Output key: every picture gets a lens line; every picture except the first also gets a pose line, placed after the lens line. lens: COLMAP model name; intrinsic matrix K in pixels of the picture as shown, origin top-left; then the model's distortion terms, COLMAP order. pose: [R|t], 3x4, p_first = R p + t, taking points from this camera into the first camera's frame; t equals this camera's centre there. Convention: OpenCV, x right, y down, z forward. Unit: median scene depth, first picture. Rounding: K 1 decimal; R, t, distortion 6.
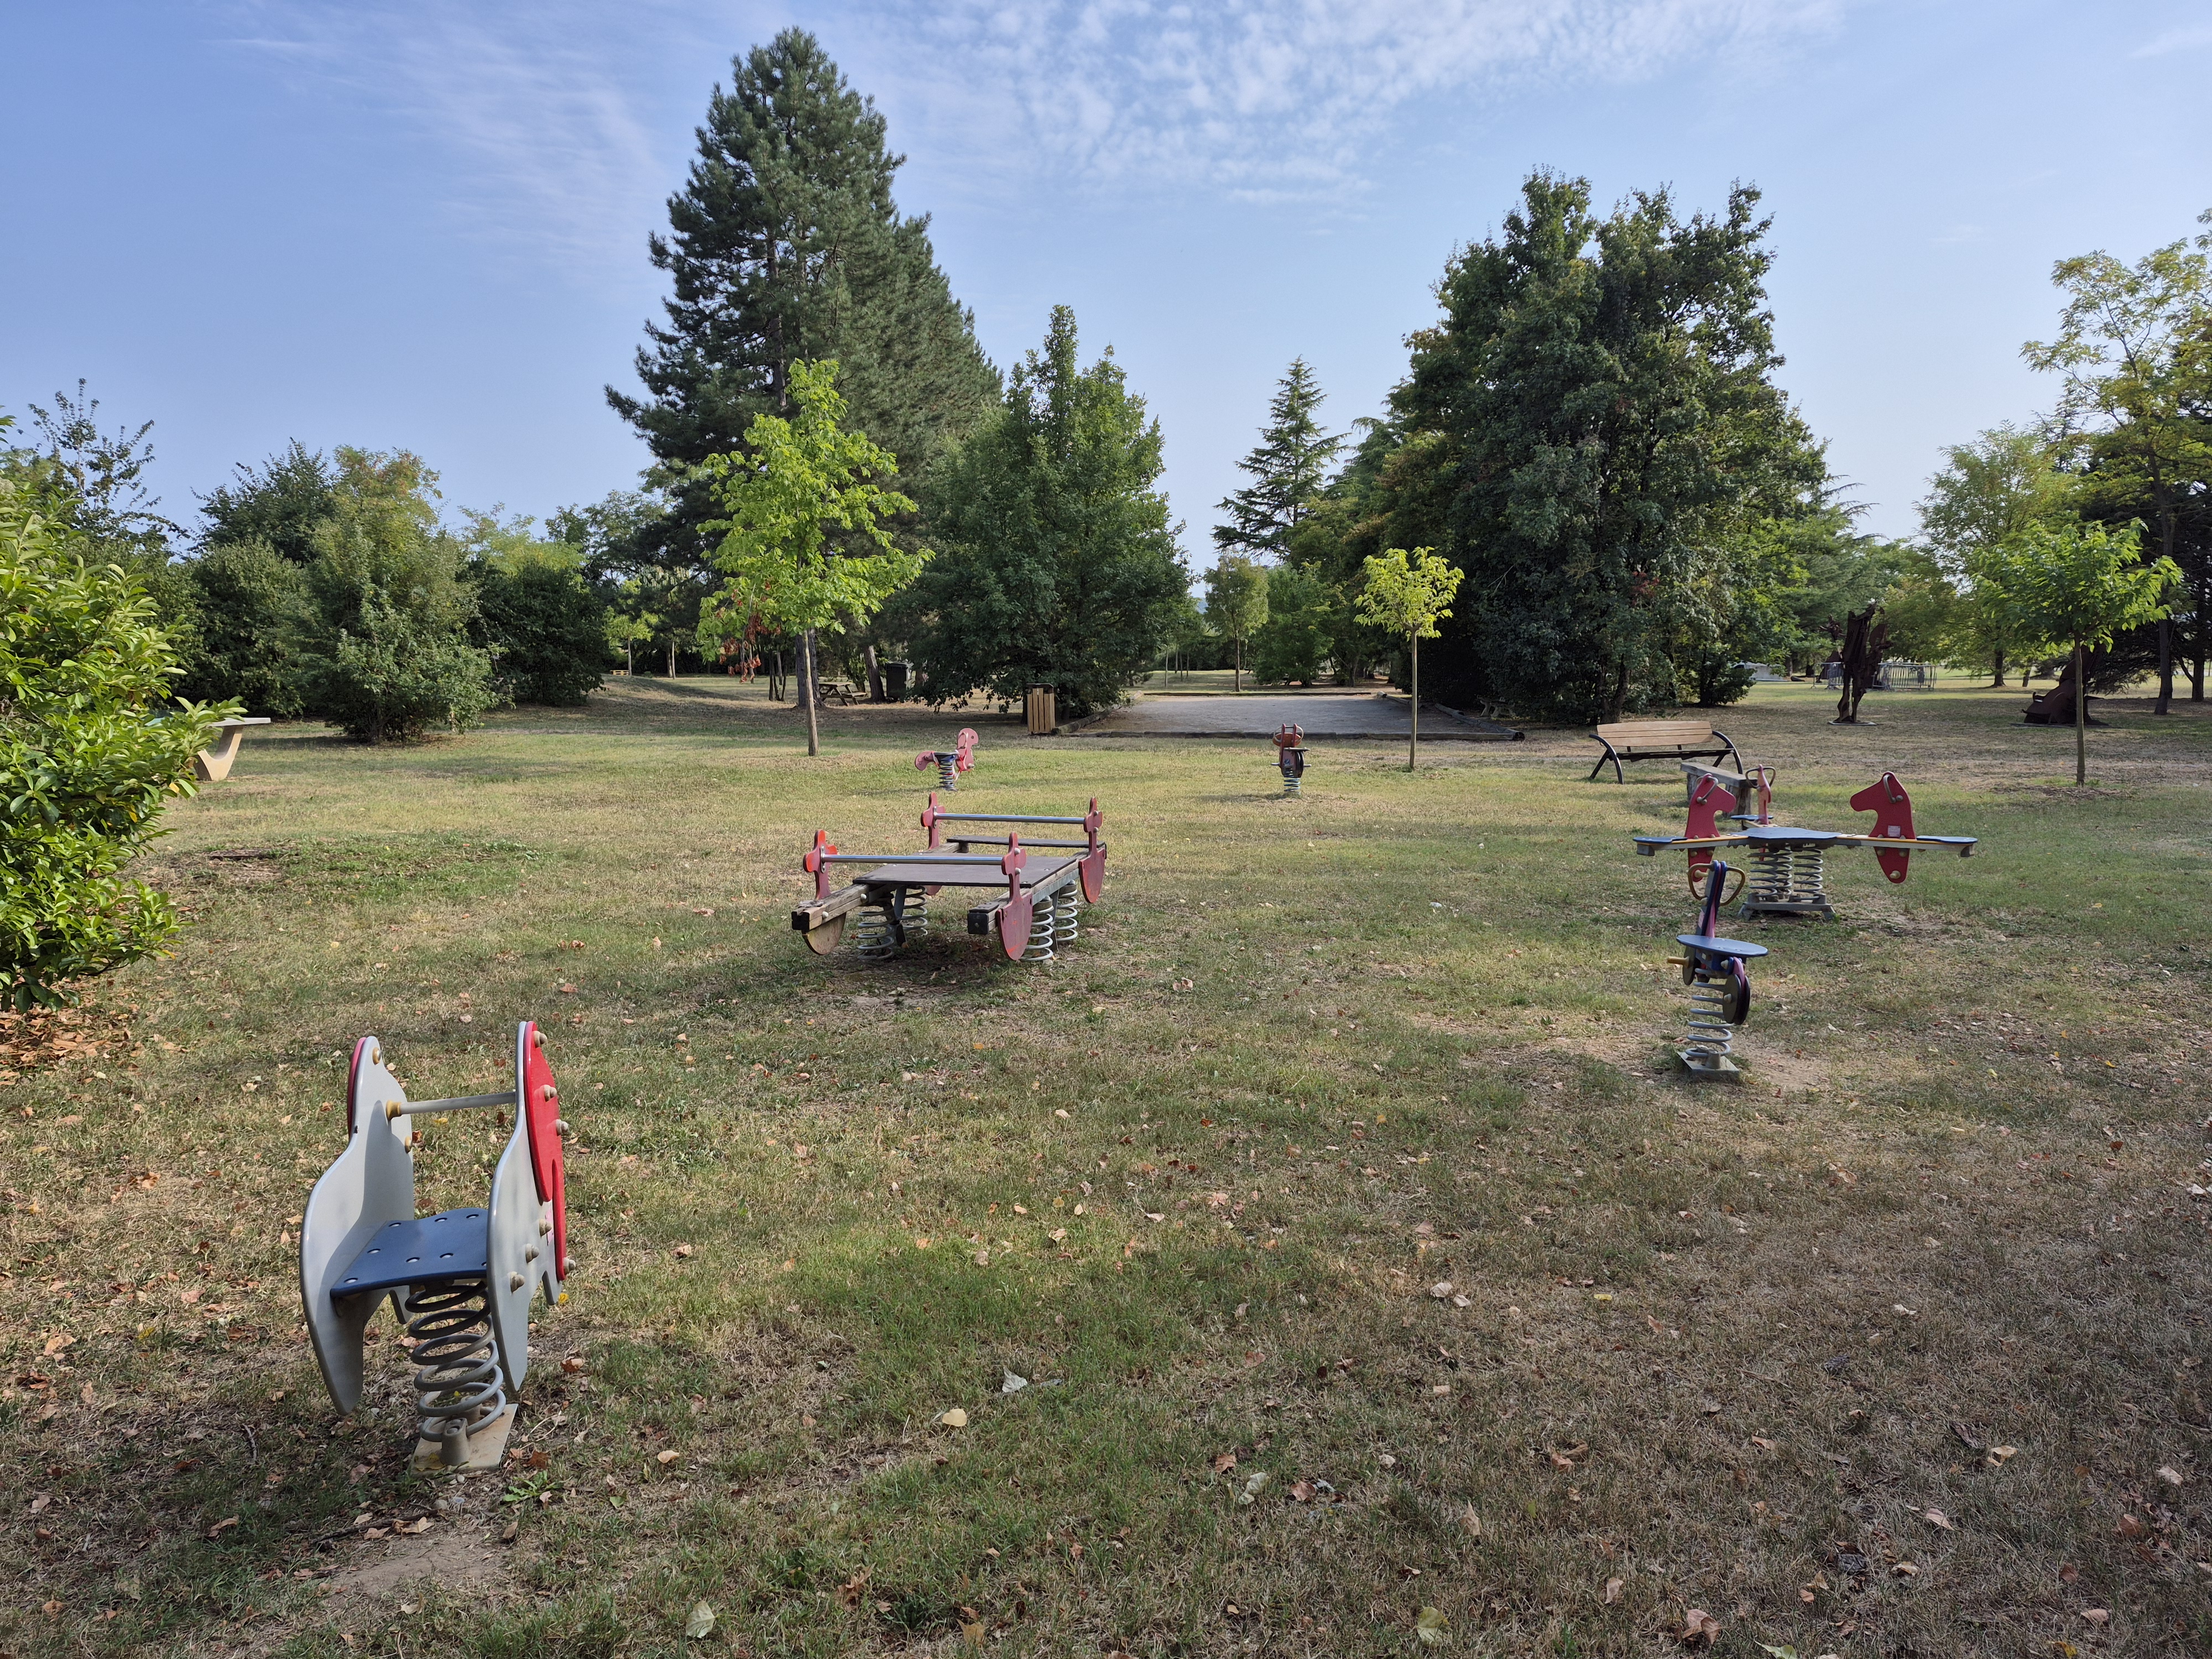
lens RADIAL K [[1440.5, 0, 1097.6], [0, 1440.5, 829.9], [0, 0, 1]] dist [0.001726, -0.000860]
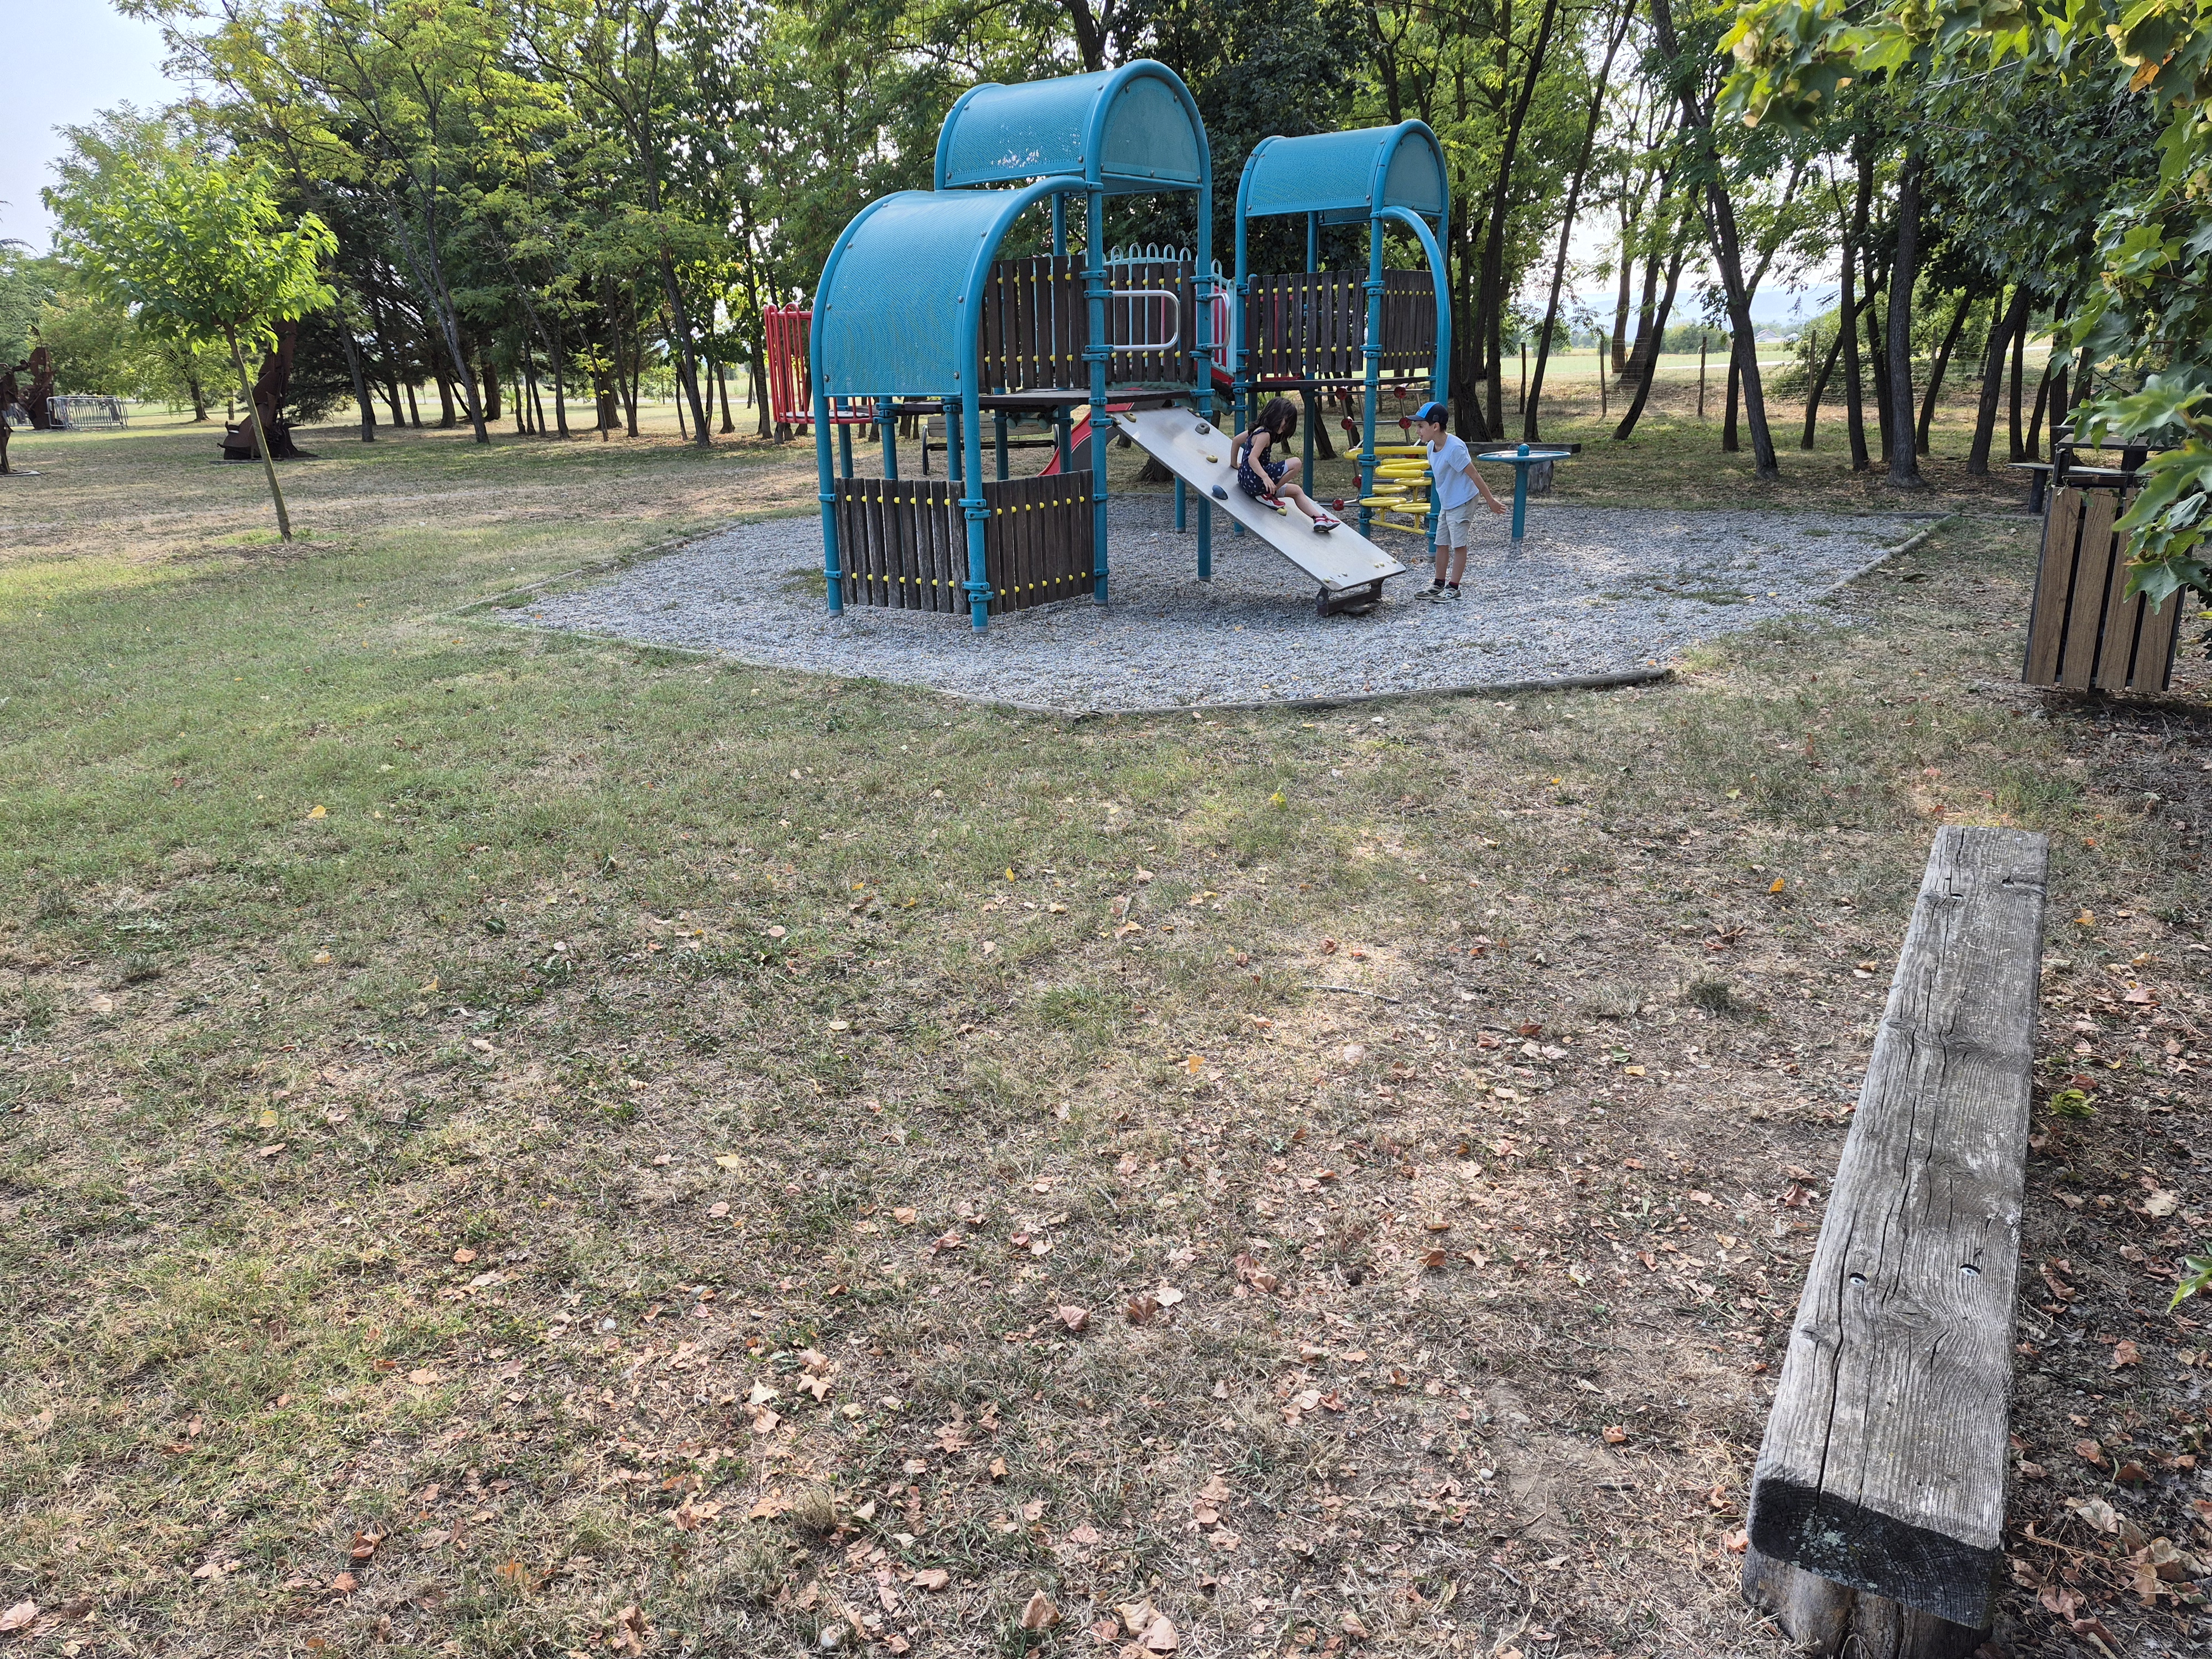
lens RADIAL K [[1440.5, 0, 1101.5], [0, 1440.5, 835.1], [0, 0, 1]] dist [0.001726, -0.000860]
pose [[0.463879, -0.279241, 0.840738, 0.134389], [0.126918, 0.960181, 0.248885, -0.010365], [-0.876760, -0.008747, 0.480849, 0.175986]]
